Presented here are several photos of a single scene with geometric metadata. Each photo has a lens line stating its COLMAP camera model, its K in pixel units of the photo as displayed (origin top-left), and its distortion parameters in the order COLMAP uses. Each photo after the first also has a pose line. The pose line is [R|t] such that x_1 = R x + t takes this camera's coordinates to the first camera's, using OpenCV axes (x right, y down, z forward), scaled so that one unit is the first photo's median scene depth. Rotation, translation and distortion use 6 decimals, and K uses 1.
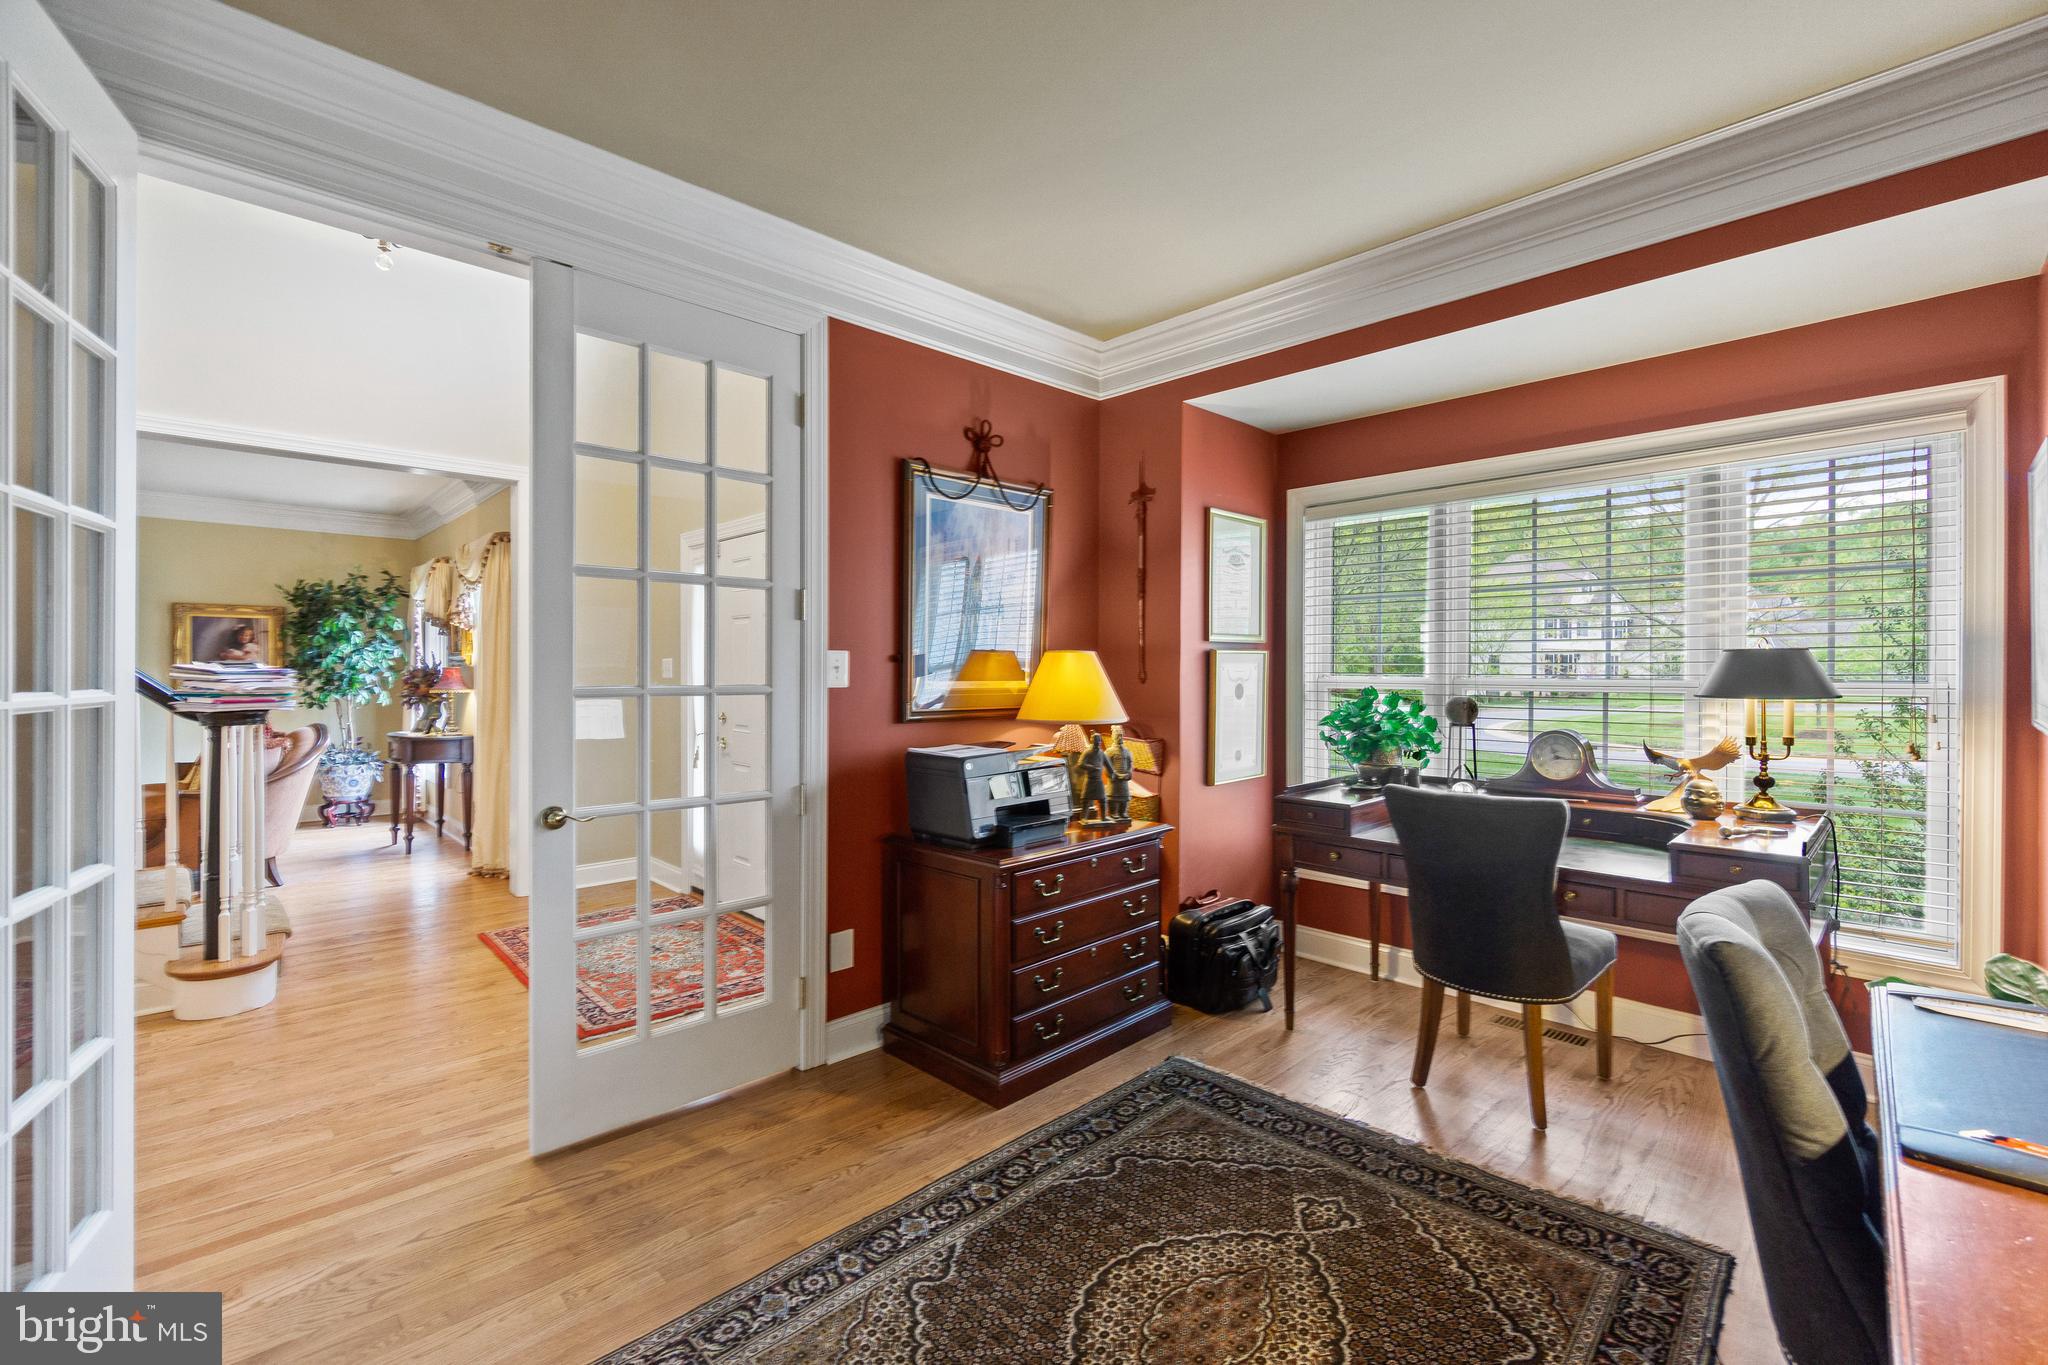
lens RADIAL K [[894.7, 0, 1028.0], [0, 894.7, 673.4], [0, 0, 1]] dist [-0.003303, 0.000781]
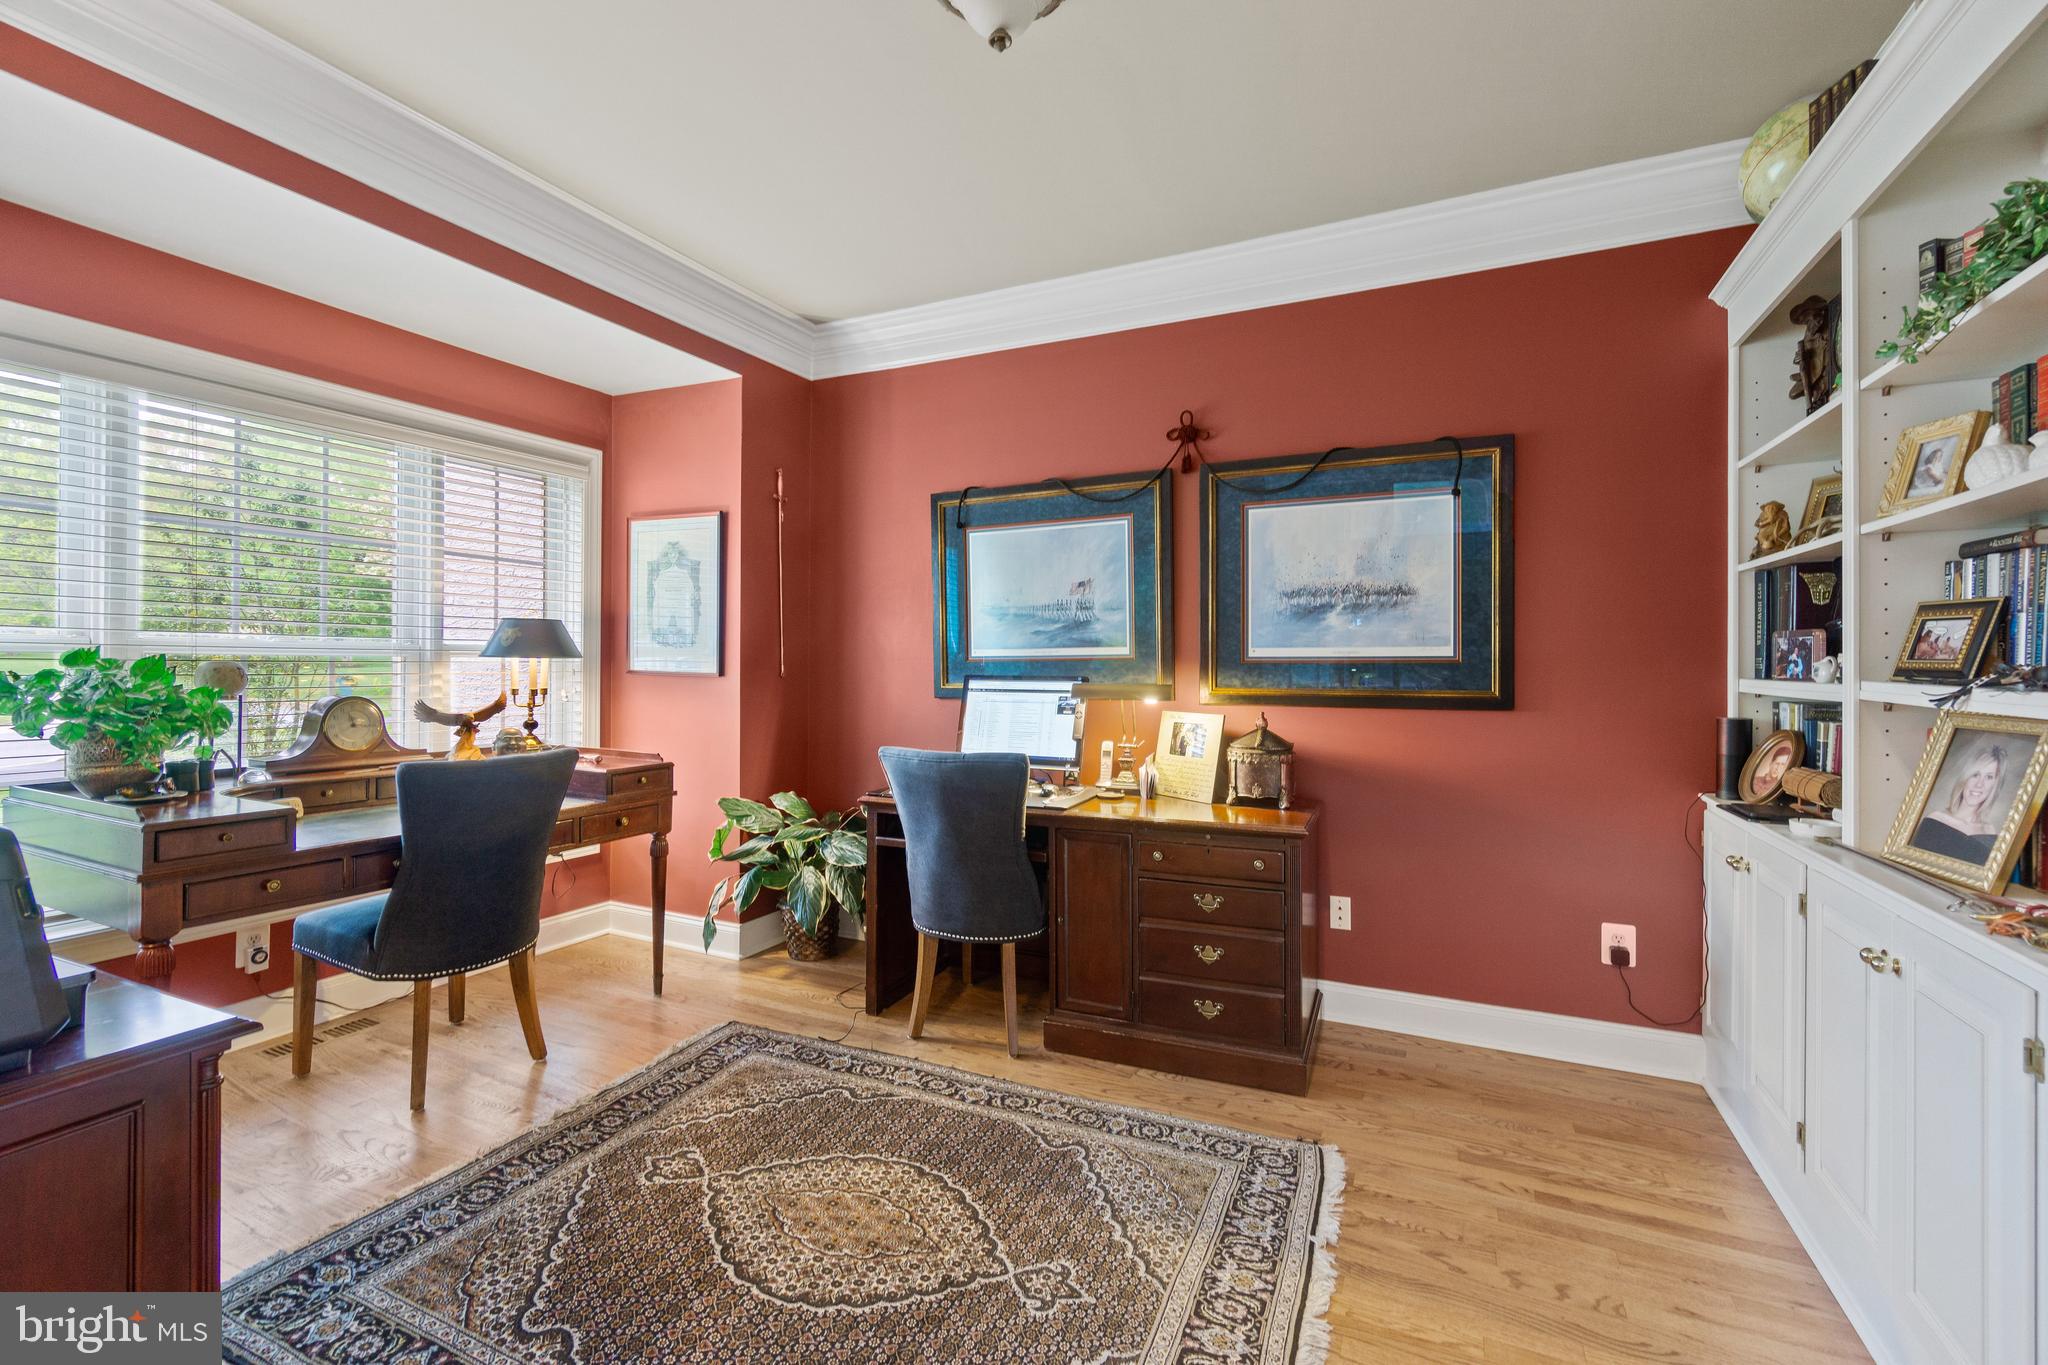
lens RADIAL K [[894.7, 0, 1028.0], [0, 894.7, 673.4], [0, 0, 1]] dist [-0.003303, 0.000781]
pose [[-0.353680, -0.012993, 0.935276, -0.687468], [-0.003451, 0.999915, 0.012586, 0.036661], [-0.935360, 0.001224, -0.353695, 0.919228]]
